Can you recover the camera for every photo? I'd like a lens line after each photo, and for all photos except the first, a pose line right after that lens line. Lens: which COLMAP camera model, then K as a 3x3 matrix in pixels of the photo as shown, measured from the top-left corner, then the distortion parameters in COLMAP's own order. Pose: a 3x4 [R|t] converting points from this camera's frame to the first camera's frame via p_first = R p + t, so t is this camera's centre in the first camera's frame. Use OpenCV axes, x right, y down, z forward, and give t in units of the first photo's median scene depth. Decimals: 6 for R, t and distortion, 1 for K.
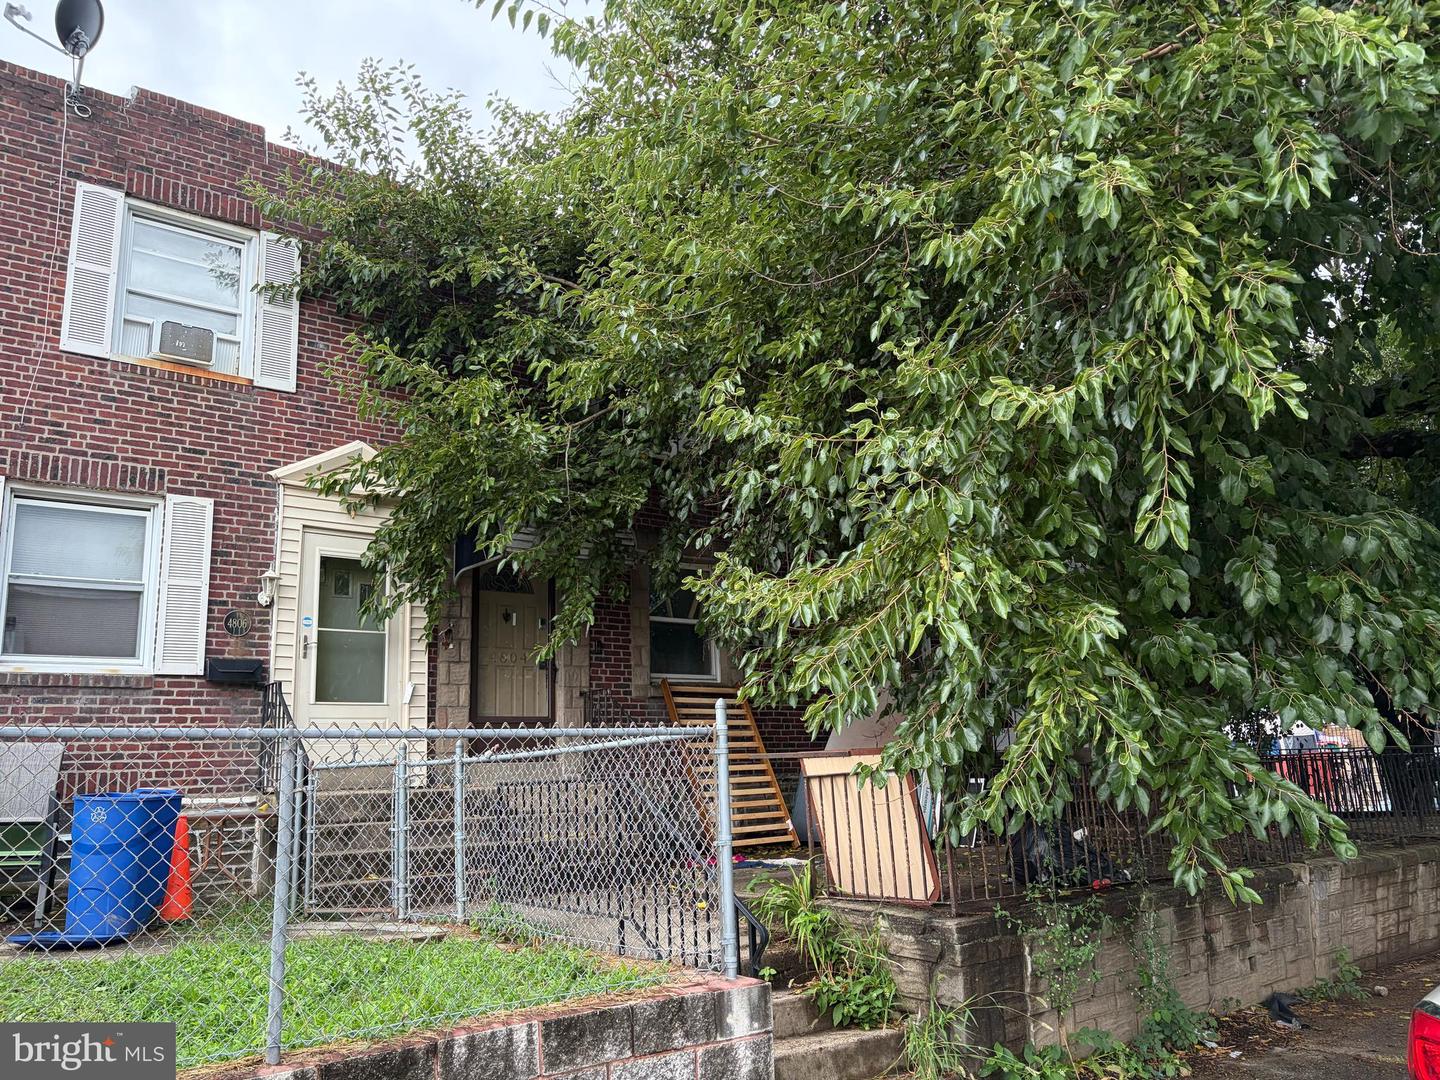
lens RADIAL K [[1085.6, 0, 720.0], [0, 1085.6, 540.0], [0, 0, 1]] dist [0.005532, 0.071424]
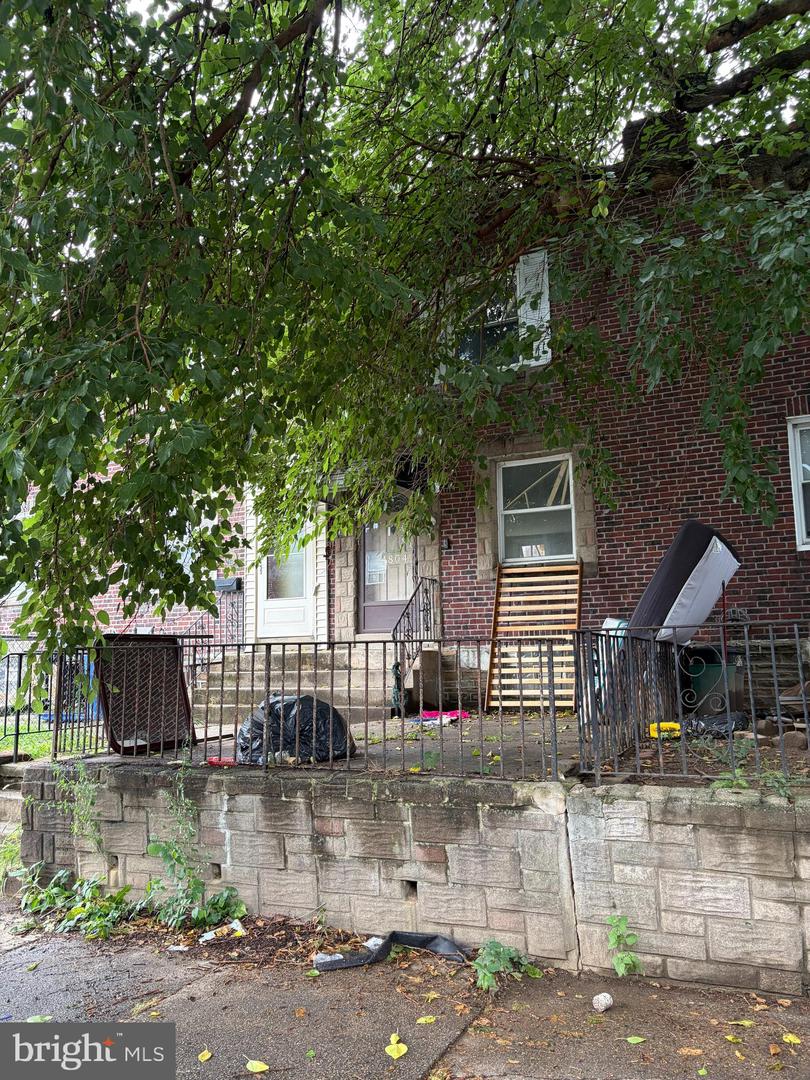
lens RADIAL K [[815.6, 0, 395.5], [0, 815.6, 537.9], [0, 0, 1]] dist [0.032768, 0.001854]
pose [[0.464713, -0.097548, -0.880072, 0.838538], [0.189381, 0.981864, -0.008830, 0.107558], [0.864972, -0.162566, 0.474759, 0.599233]]
